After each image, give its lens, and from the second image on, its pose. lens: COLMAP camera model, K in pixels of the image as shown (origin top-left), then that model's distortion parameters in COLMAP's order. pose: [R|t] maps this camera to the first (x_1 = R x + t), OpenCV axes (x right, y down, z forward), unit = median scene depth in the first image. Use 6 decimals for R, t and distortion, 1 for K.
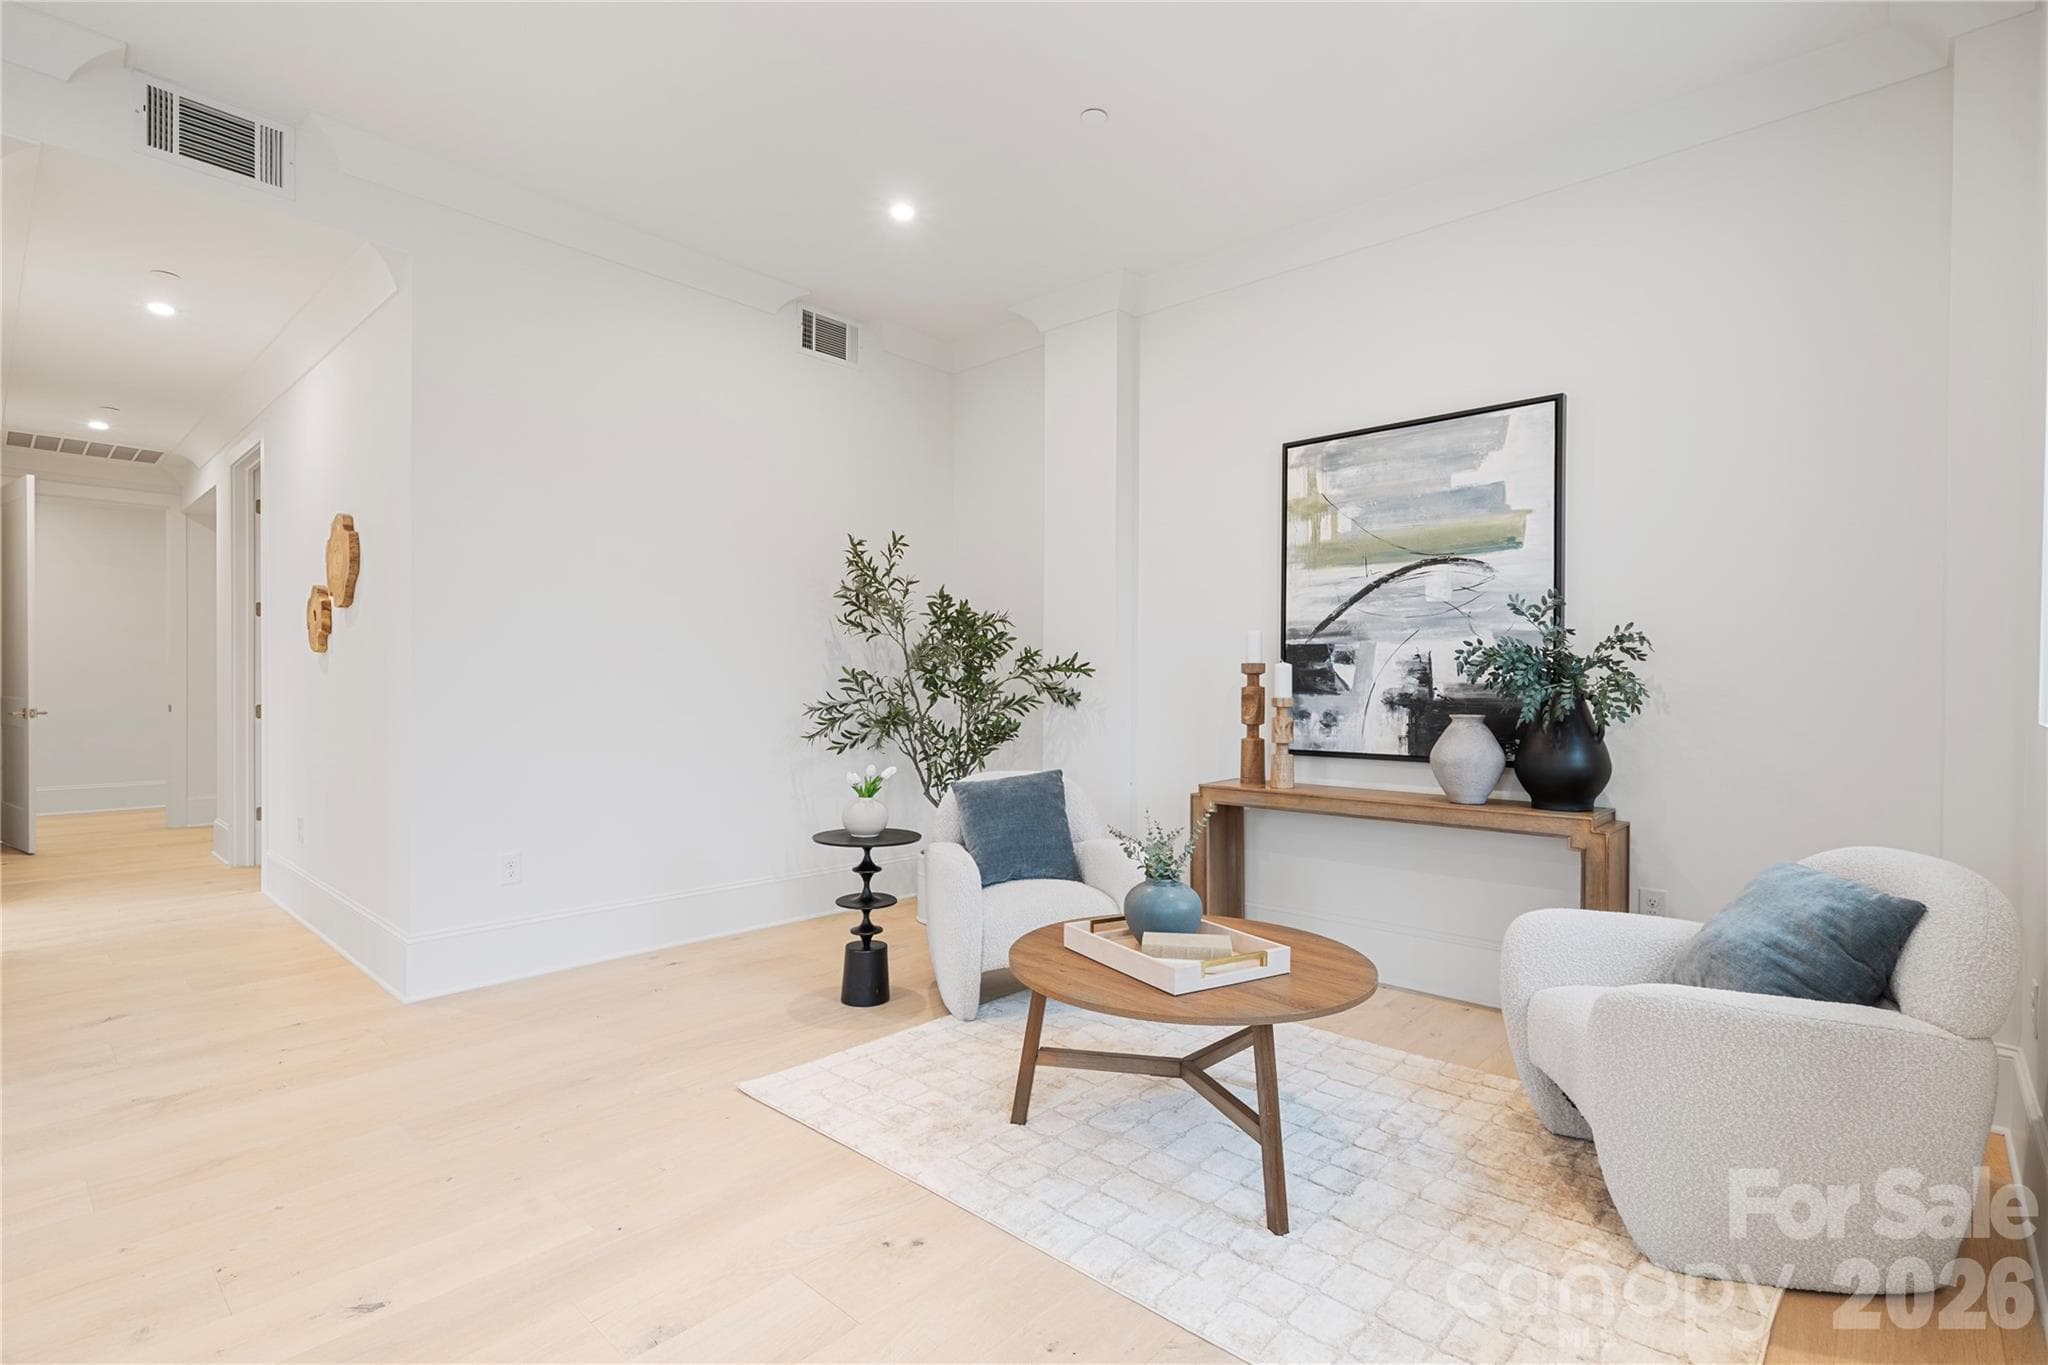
lens RADIAL K [[961.8, 0, 1015.4], [0, 961.8, 687.1], [0, 0, 1]] dist [-0.002034, -0.000118]
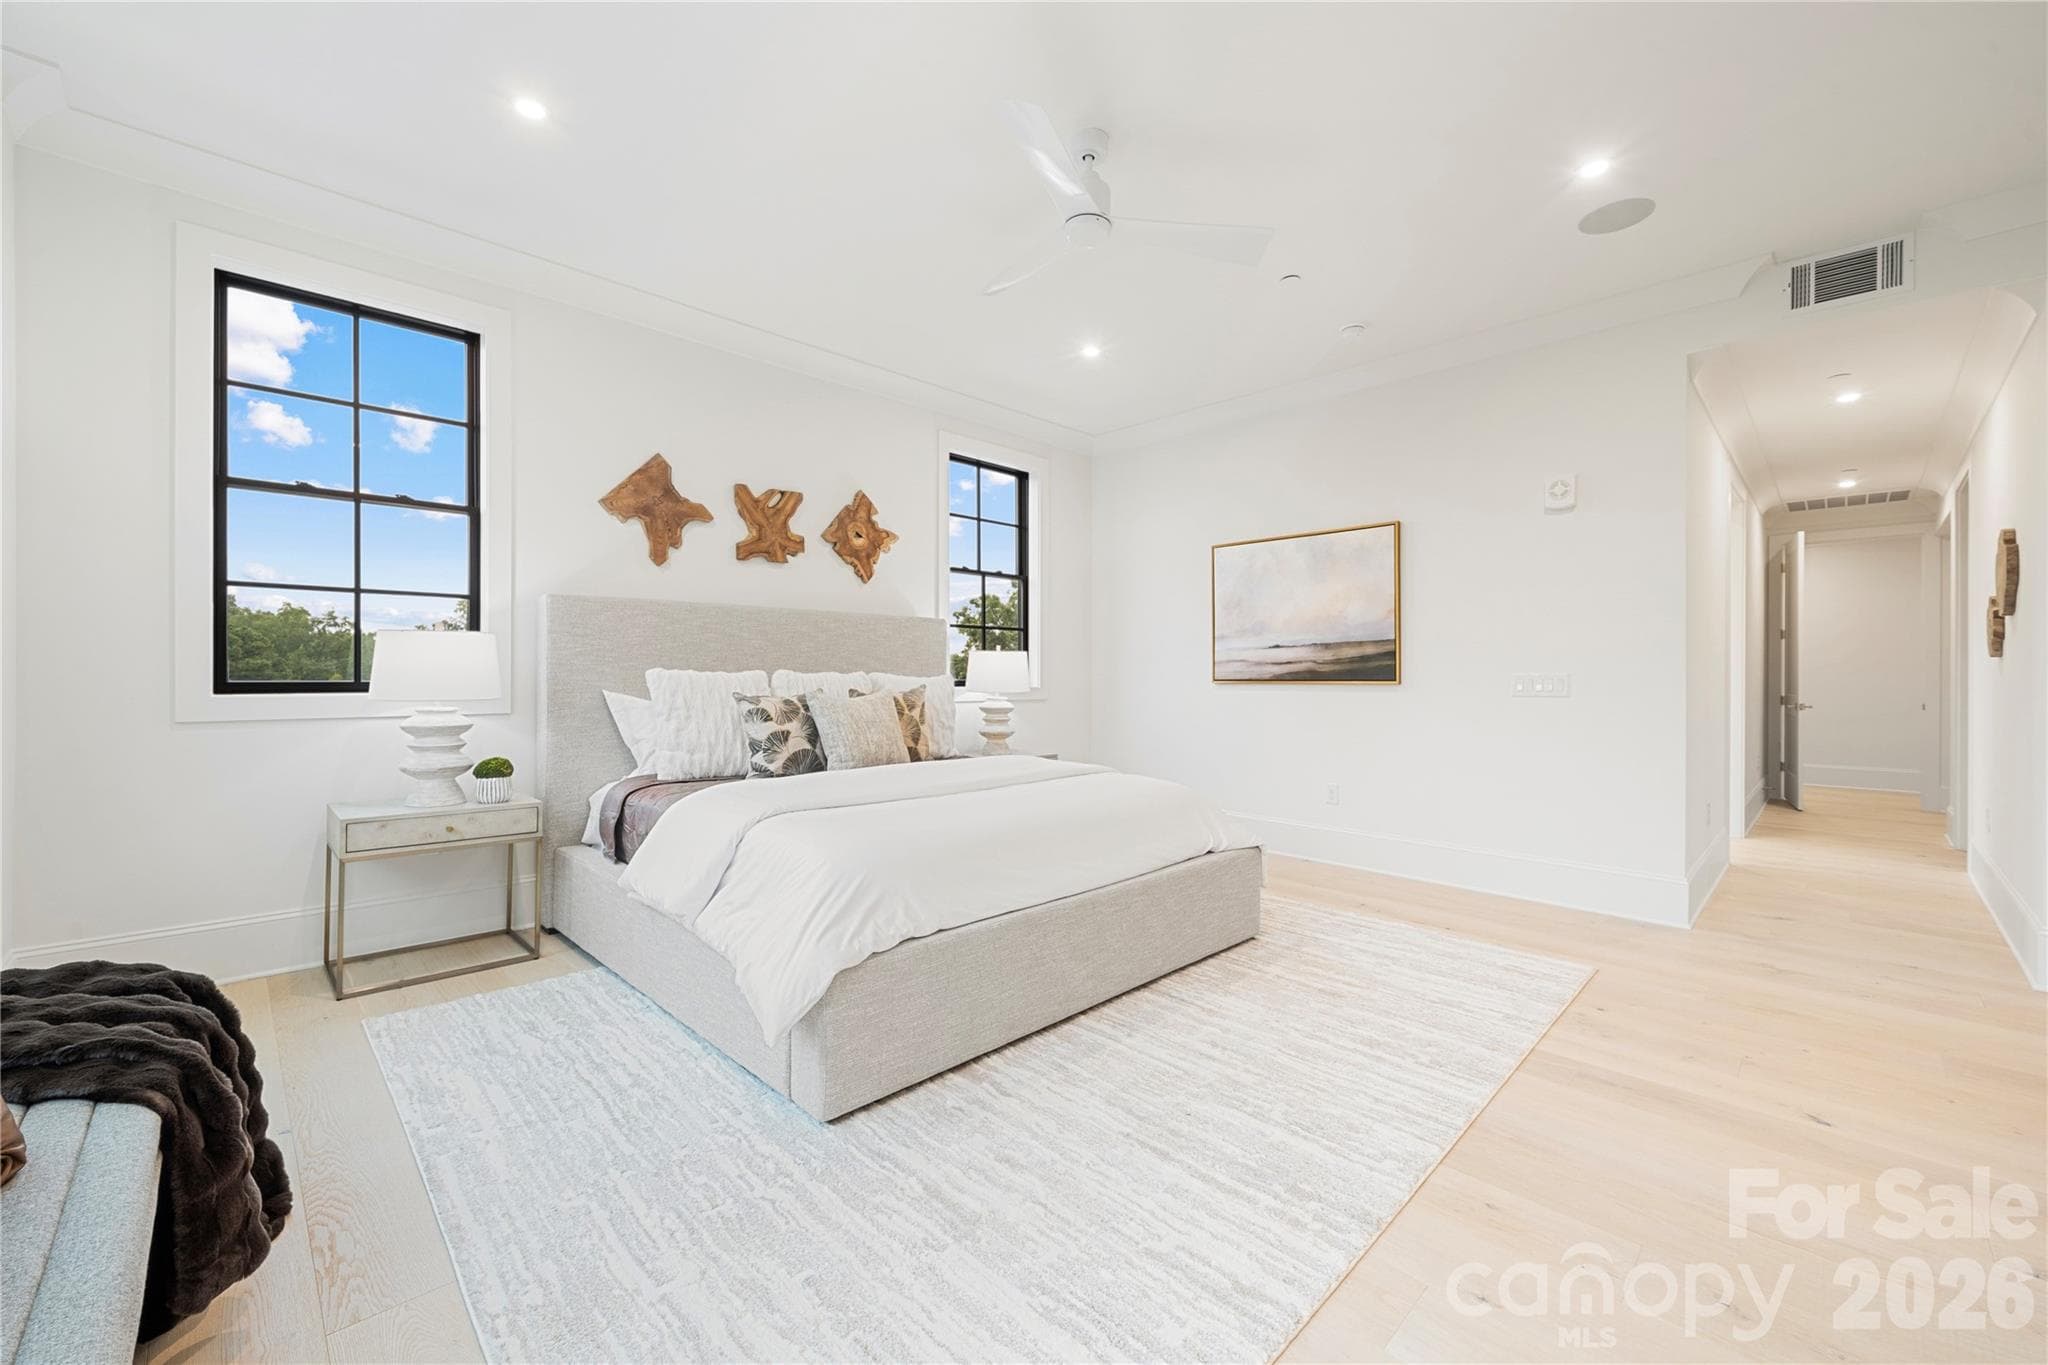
lens RADIAL K [[813.5, 0, 1024.0], [0, 813.5, 682.5], [0, 0, 1]] dist [0.000542, 0.000043]
pose [[-0.048841, 0.004768, -0.998795, 0.261874], [-0.014939, 0.999873, 0.005503, 0.003910], [0.998695, 0.015190, -0.048763, -0.057049]]
